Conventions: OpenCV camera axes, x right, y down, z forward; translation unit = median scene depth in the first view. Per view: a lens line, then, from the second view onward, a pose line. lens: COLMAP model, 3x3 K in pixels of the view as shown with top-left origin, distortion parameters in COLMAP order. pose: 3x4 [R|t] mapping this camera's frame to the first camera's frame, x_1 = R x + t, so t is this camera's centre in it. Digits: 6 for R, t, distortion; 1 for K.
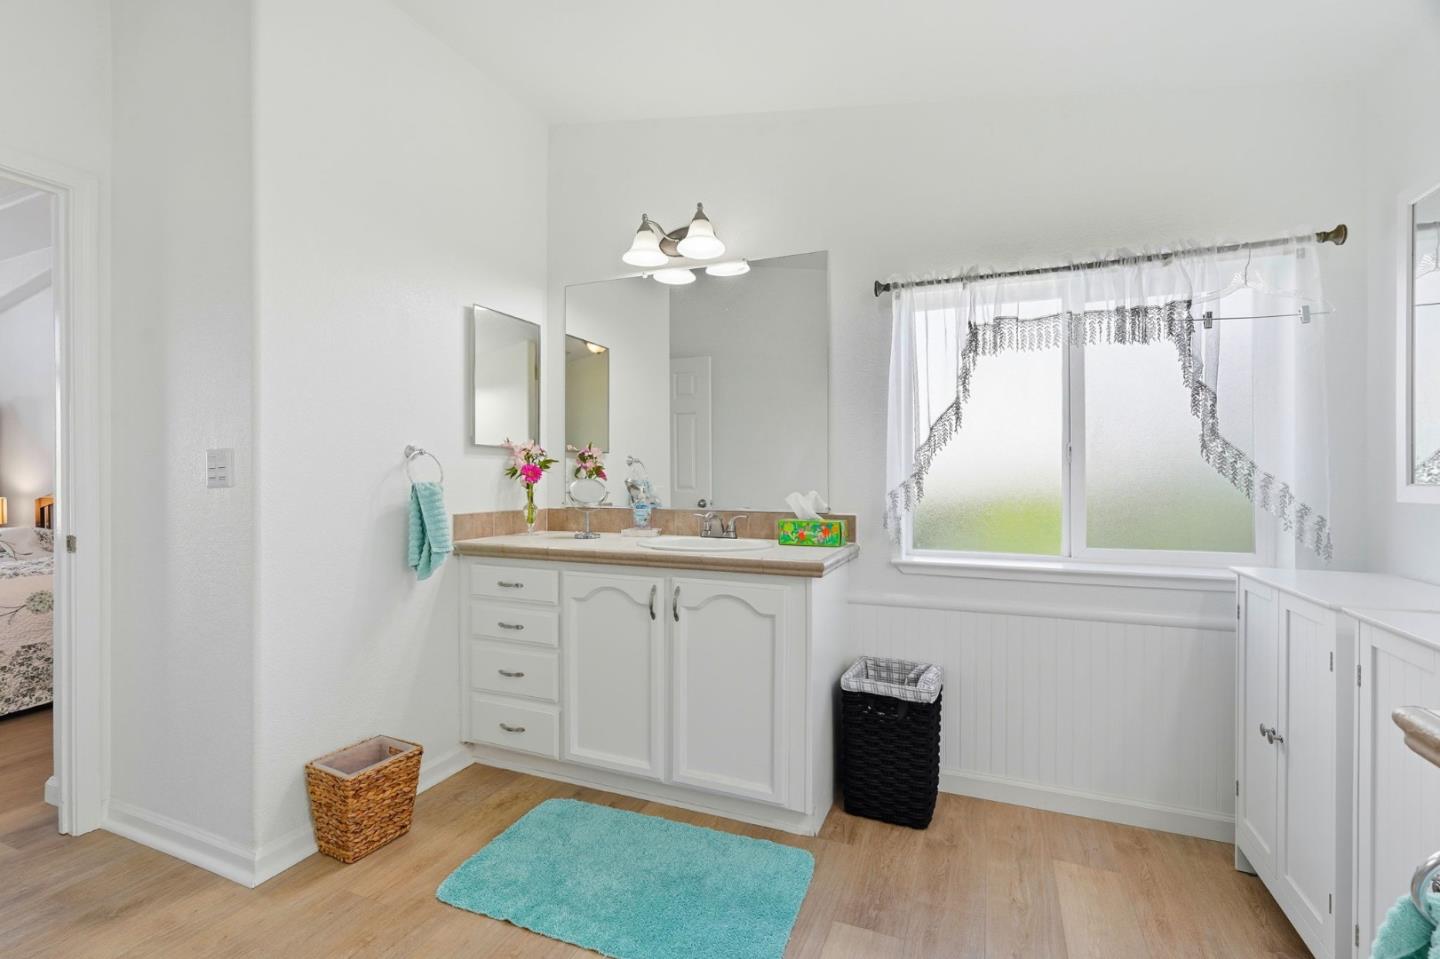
lens RADIAL K [[635.5, 0, 713.6], [0, 635.5, 474.9], [0, 0, 1]] dist [-0.011098, 0.004711]
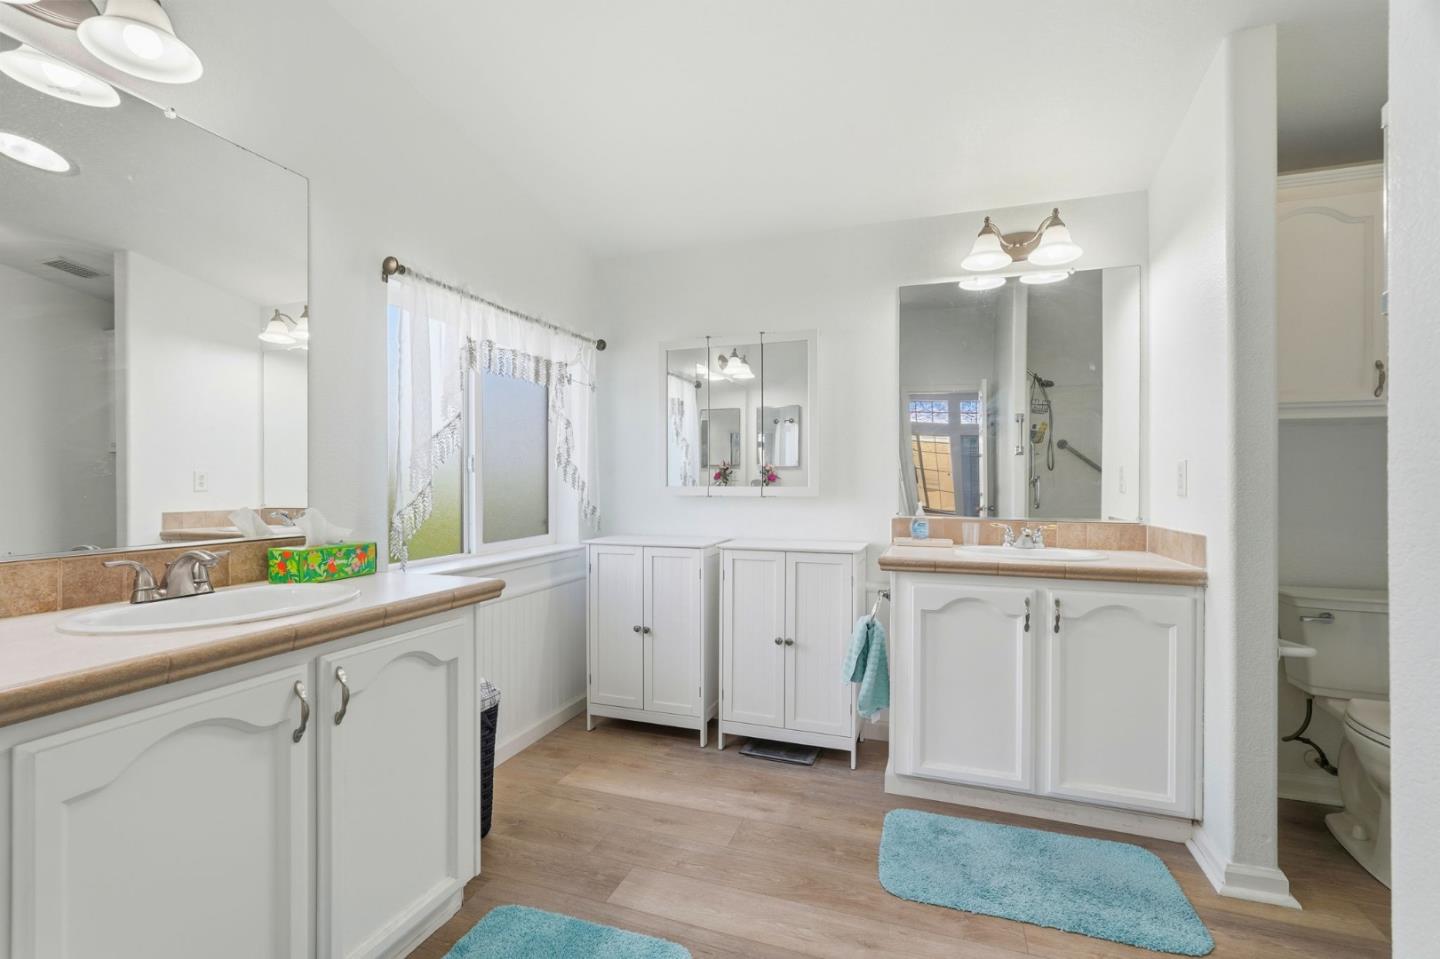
lens RADIAL K [[635.5, 0, 711.0], [0, 635.5, 483.4], [0, 0, 1]] dist [-0.011098, 0.004711]
pose [[-0.039625, -0.005686, 0.999198, -0.672247], [-0.000903, 0.999984, 0.005654, -0.005806], [-0.999214, -0.000678, -0.039629, 0.657928]]
